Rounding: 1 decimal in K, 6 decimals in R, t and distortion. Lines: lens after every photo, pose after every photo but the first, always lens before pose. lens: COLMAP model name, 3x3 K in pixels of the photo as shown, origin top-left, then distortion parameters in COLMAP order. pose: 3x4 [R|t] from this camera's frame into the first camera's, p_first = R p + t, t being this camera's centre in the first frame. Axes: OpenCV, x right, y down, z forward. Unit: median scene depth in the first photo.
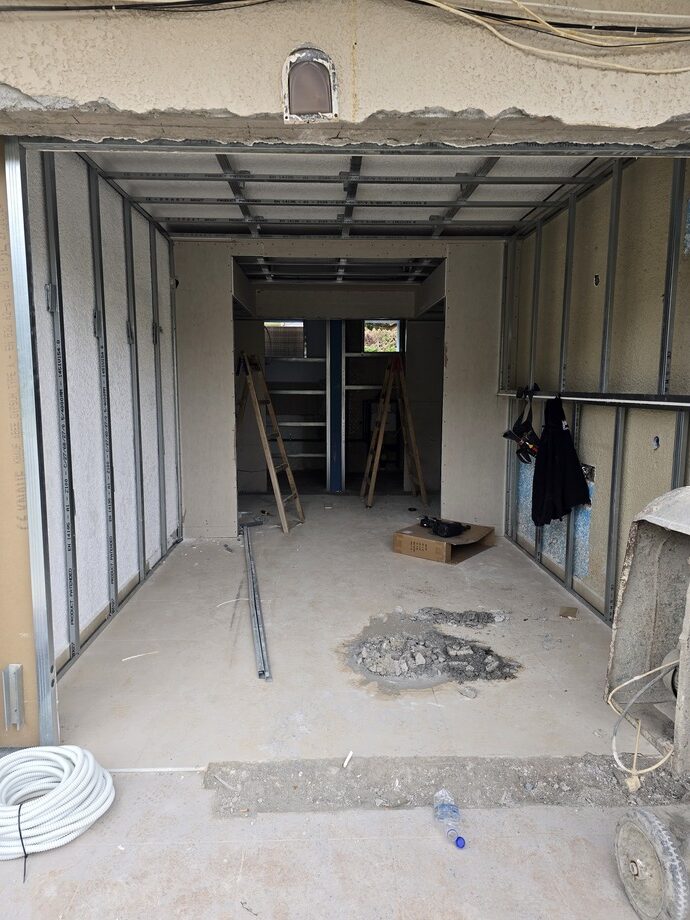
lens RADIAL K [[613.8, 0, 344.2], [0, 613.8, 460.9], [0, 0, 1]] dist [0.024519, -0.016712]
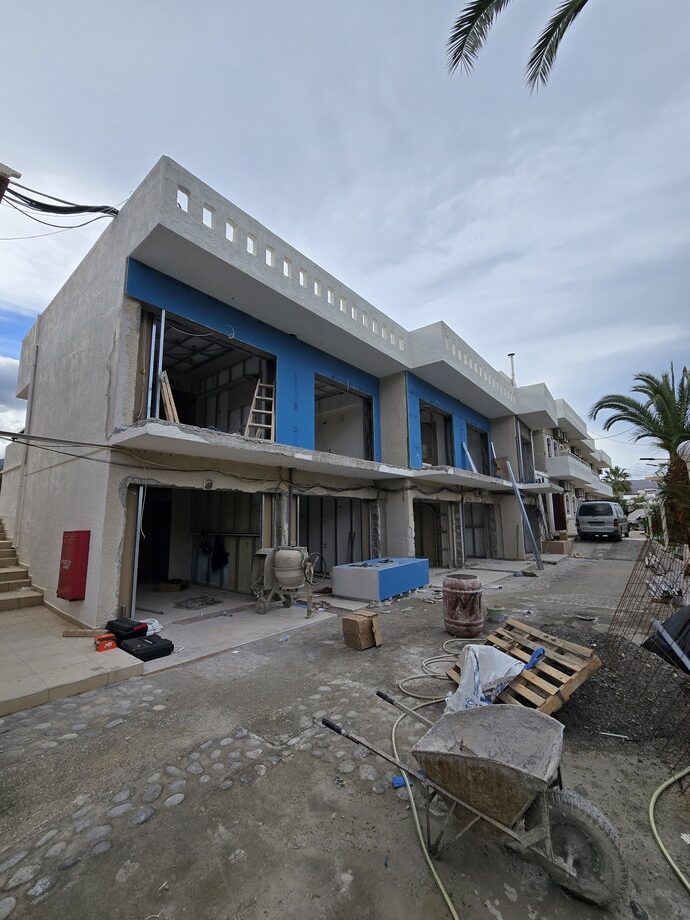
lens RADIAL K [[372.5, 0, 344.4], [0, 372.5, 463.0], [0, 0, 1]] dist [-0.000342, -0.000006]
pose [[0.660554, 0.106554, 0.743179, -0.887259], [0.102046, 0.967949, -0.229481, 0.072913], [-0.743812, 0.227423, 0.628509, -1.080722]]
